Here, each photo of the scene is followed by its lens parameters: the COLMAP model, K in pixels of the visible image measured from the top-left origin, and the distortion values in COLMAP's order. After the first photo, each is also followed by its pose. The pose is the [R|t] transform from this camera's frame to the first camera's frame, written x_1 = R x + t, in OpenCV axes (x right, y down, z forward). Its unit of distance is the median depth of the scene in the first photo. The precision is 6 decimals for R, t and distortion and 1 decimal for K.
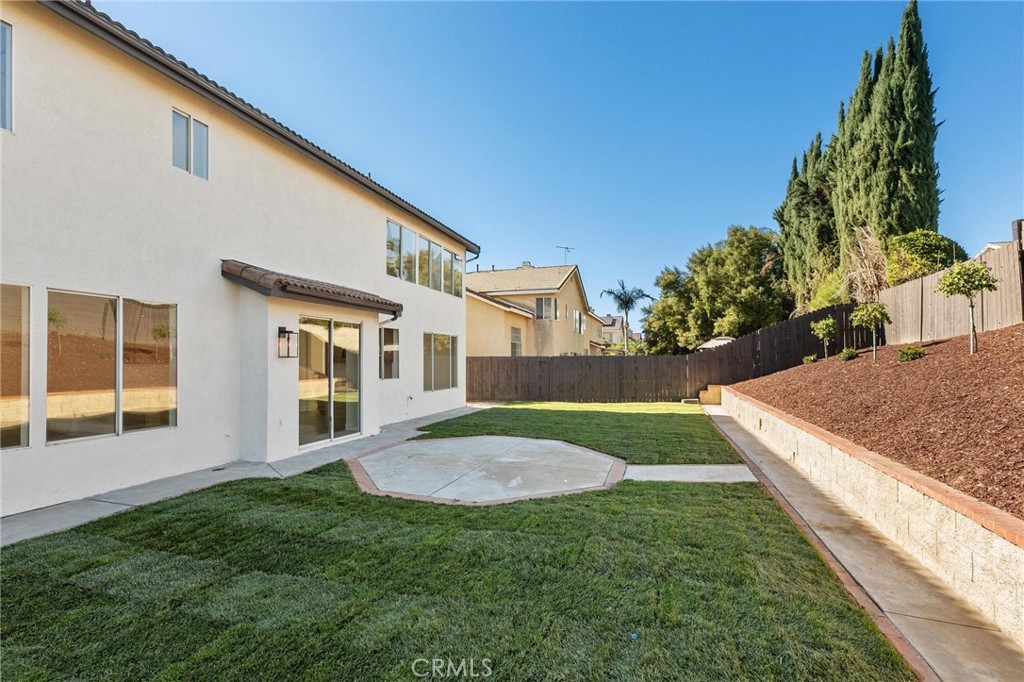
lens RADIAL K [[482.5, 0, 514.1], [0, 482.5, 360.1], [0, 0, 1]] dist [0.010295, 0.001788]
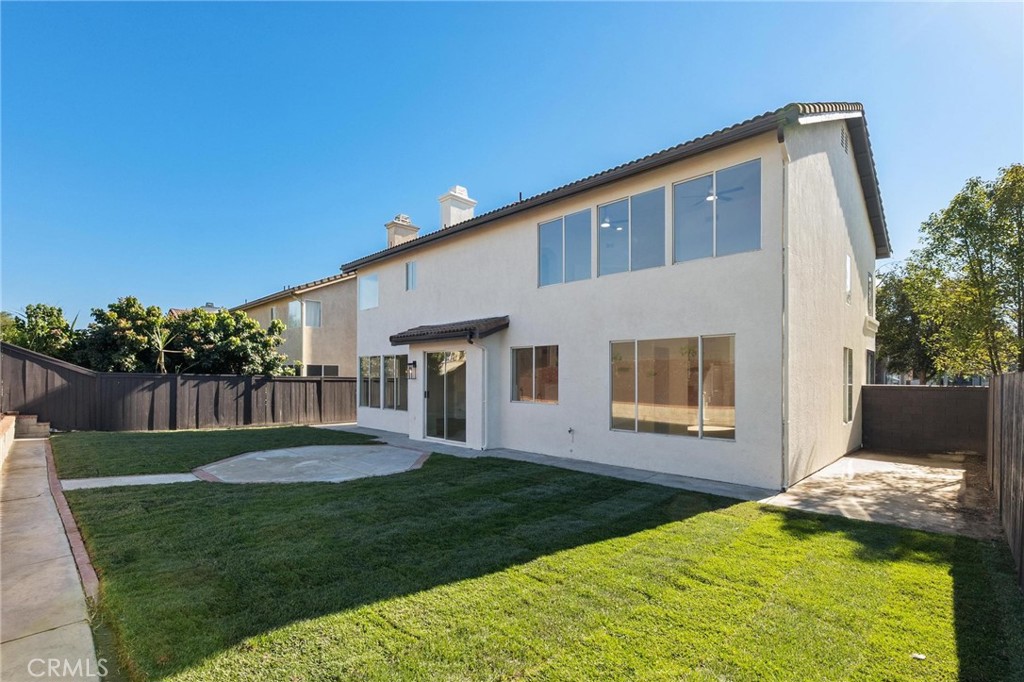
lens RADIAL K [[482.5, 0, 514.1], [0, 482.5, 360.1], [0, 0, 1]] dist [0.010295, 0.001788]
pose [[-0.461778, -0.025578, -0.886627, 0.793711], [-0.003876, 0.999633, -0.026820, -0.028680], [0.886987, -0.008948, -0.461708, 1.968289]]
